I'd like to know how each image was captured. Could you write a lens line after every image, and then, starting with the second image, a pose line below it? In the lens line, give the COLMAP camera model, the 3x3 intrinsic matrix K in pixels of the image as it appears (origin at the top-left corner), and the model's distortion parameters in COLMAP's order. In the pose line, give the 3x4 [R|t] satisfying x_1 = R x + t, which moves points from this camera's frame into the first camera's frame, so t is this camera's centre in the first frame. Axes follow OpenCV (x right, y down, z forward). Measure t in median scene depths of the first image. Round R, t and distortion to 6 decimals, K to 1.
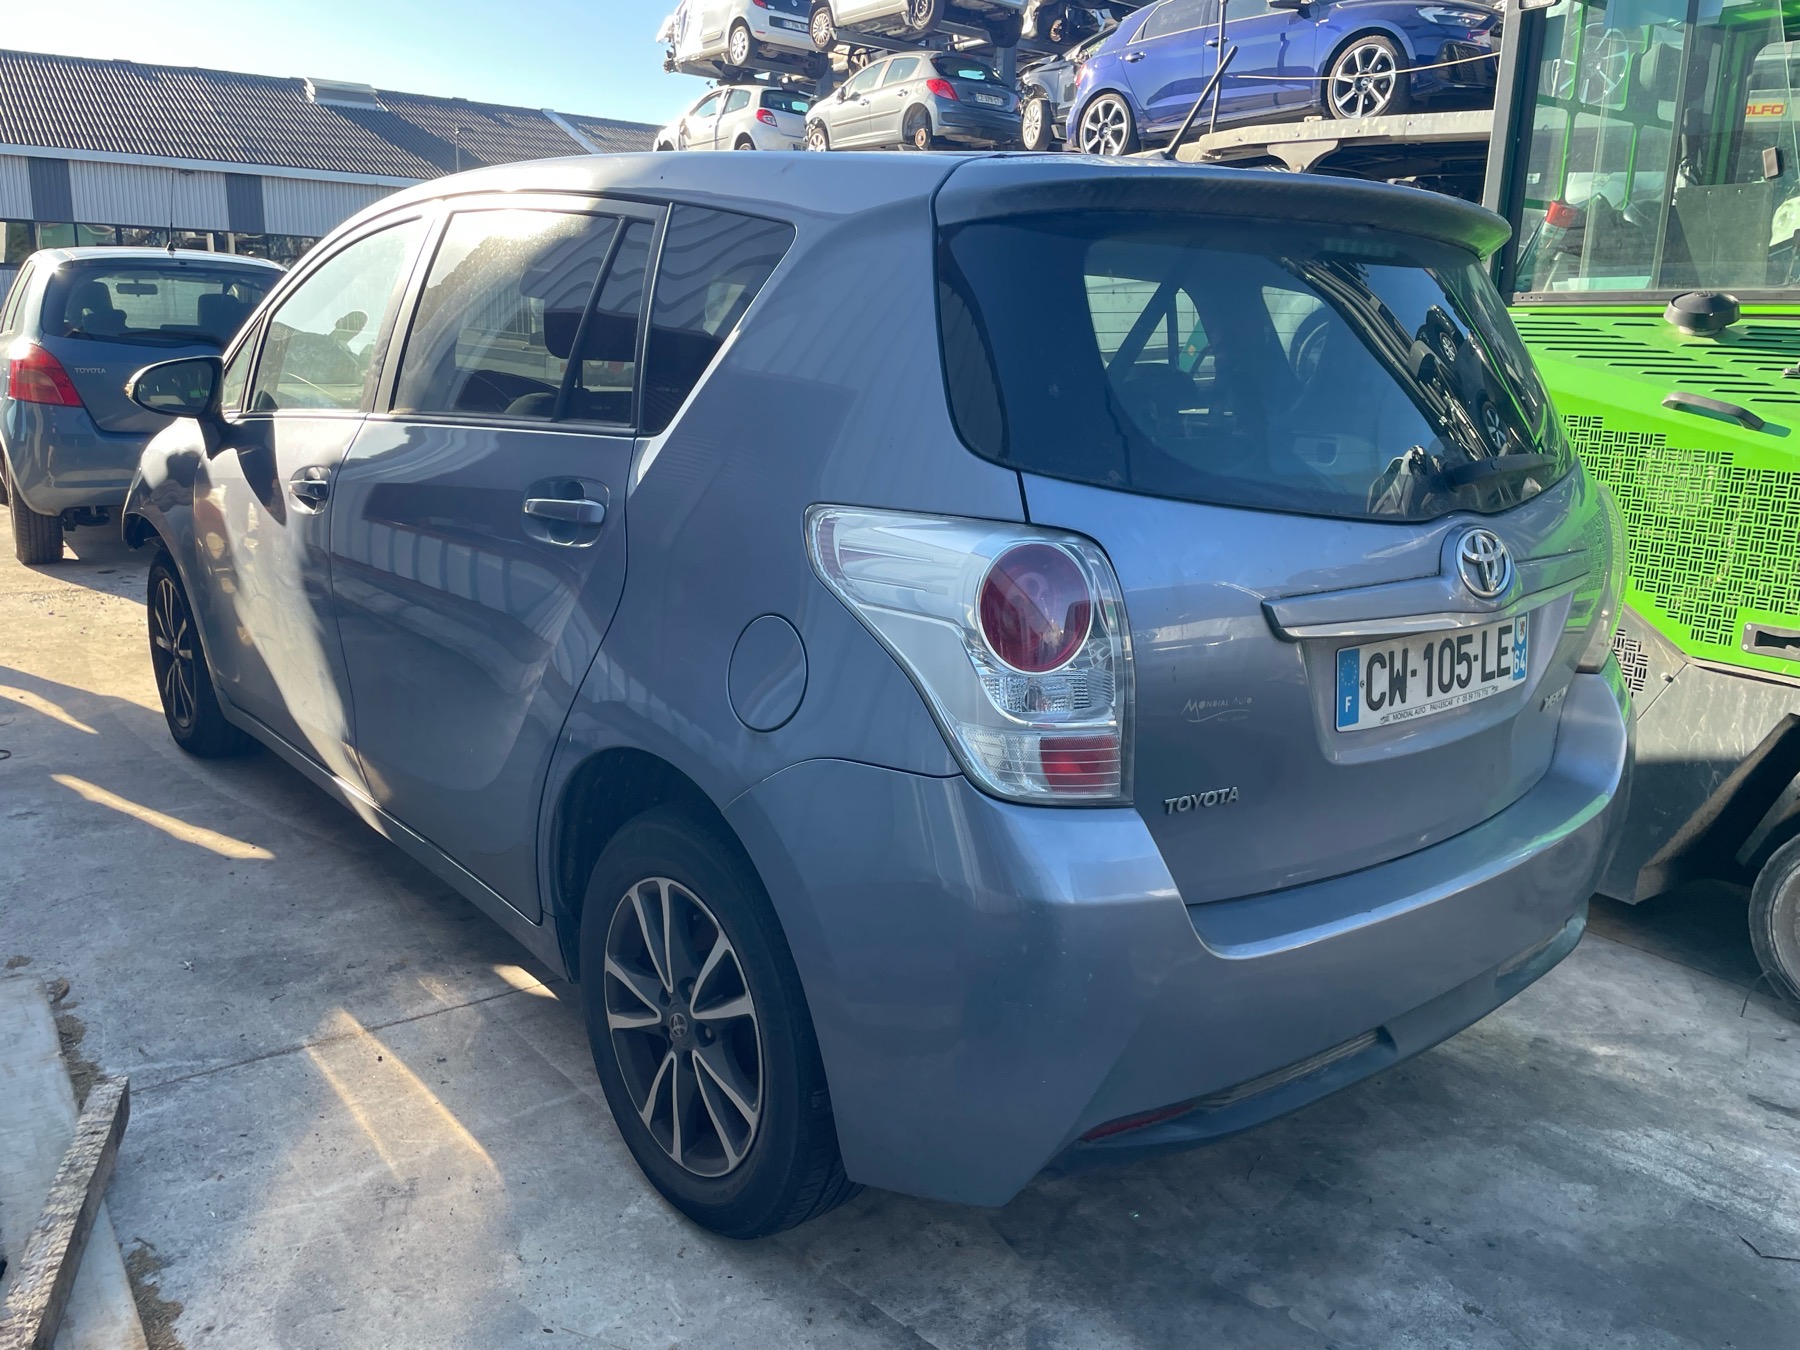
lens RADIAL K [[1351.7, 0, 894.3], [0, 1351.7, 686.4], [0, 0, 1]] dist [0.074644, -0.096476]
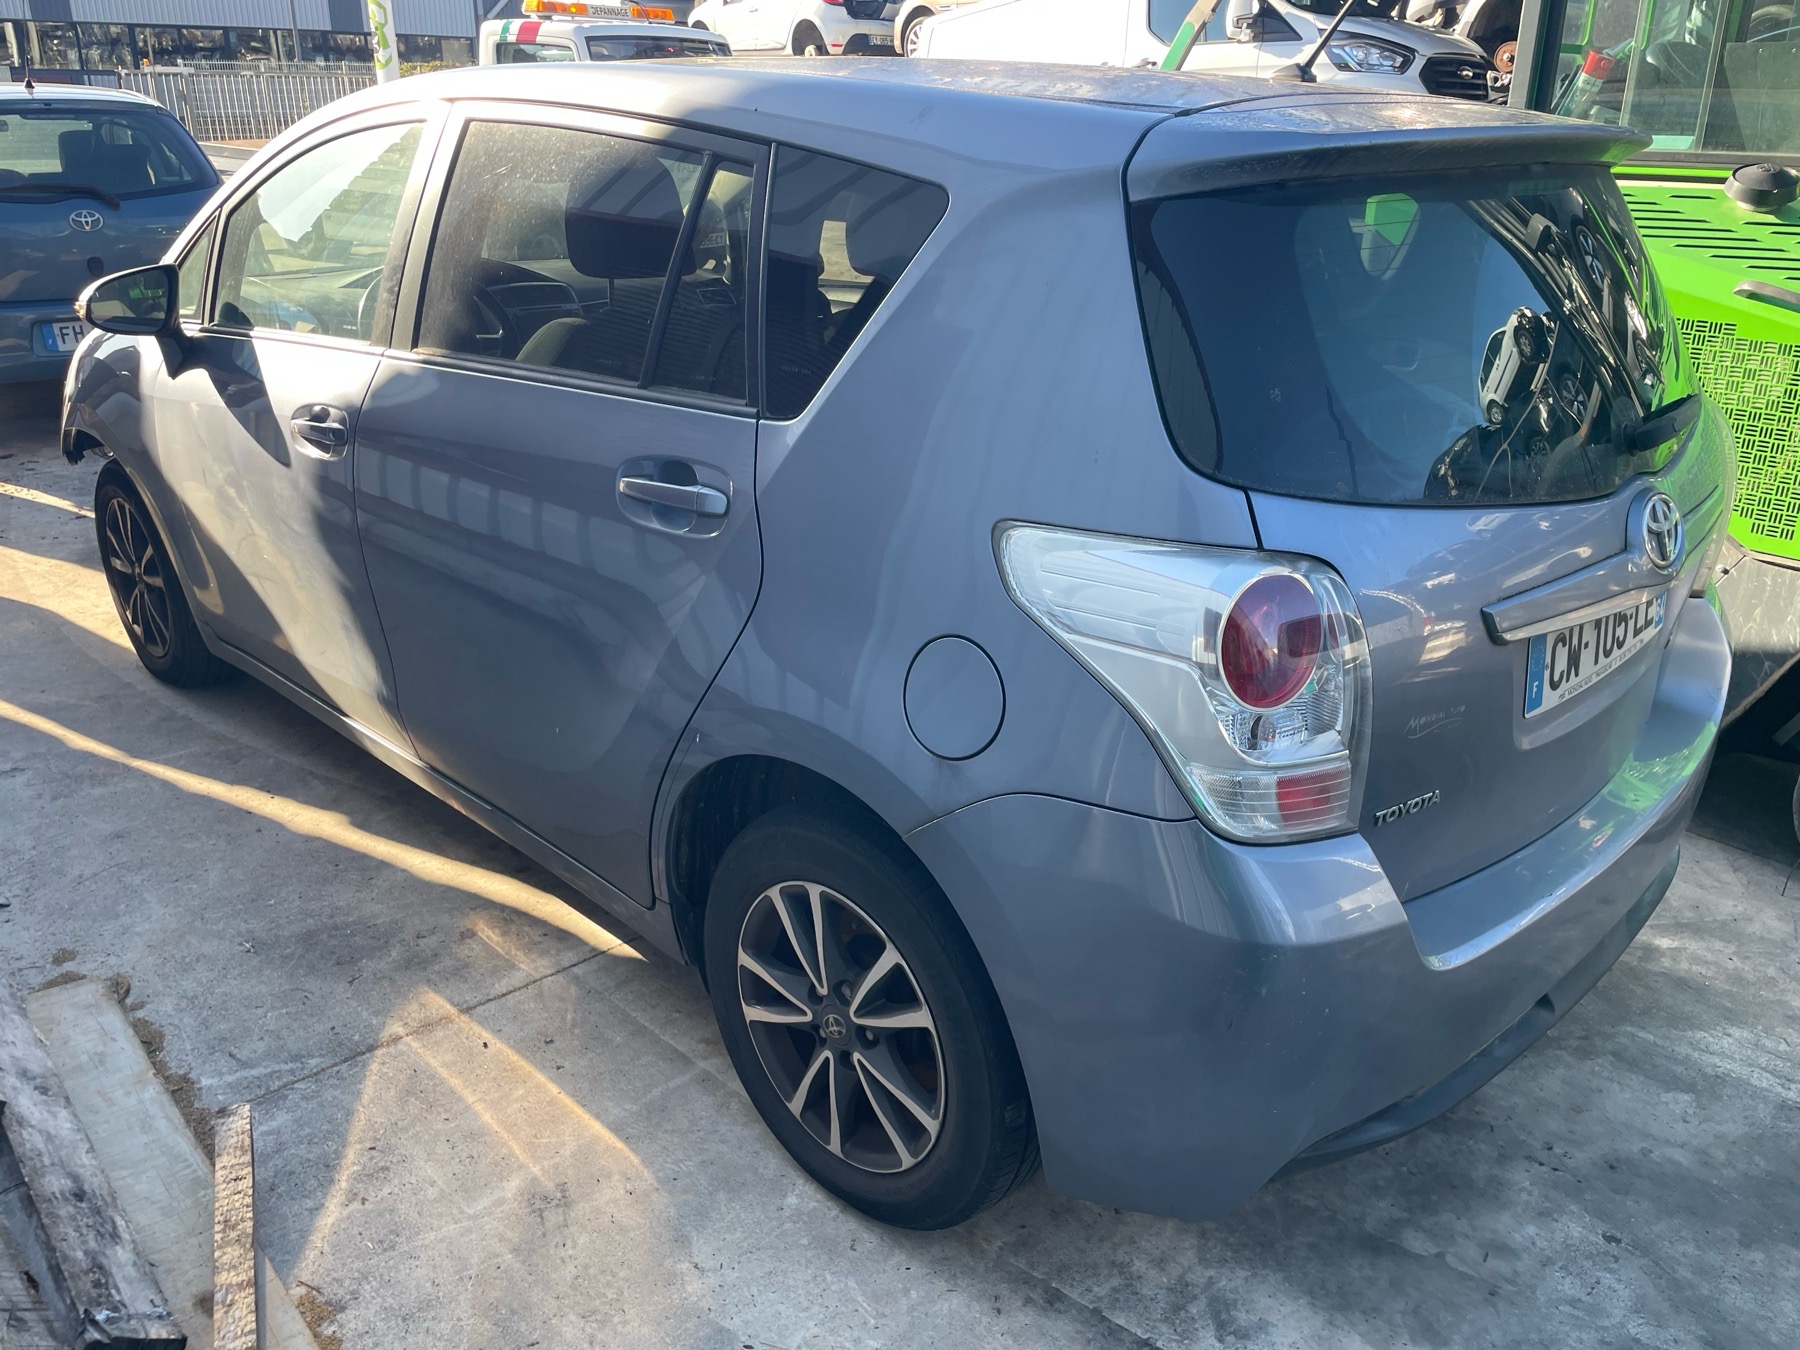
lens RADIAL K [[1351.7, 0, 894.3], [0, 1351.7, 686.4], [0, 0, 1]] dist [0.074644, -0.096476]
pose [[0.996068, -0.051283, 0.072243, -0.167370], [0.040526, 0.988863, 0.143203, -0.127332], [-0.078782, -0.139712, 0.987053, 0.060207]]
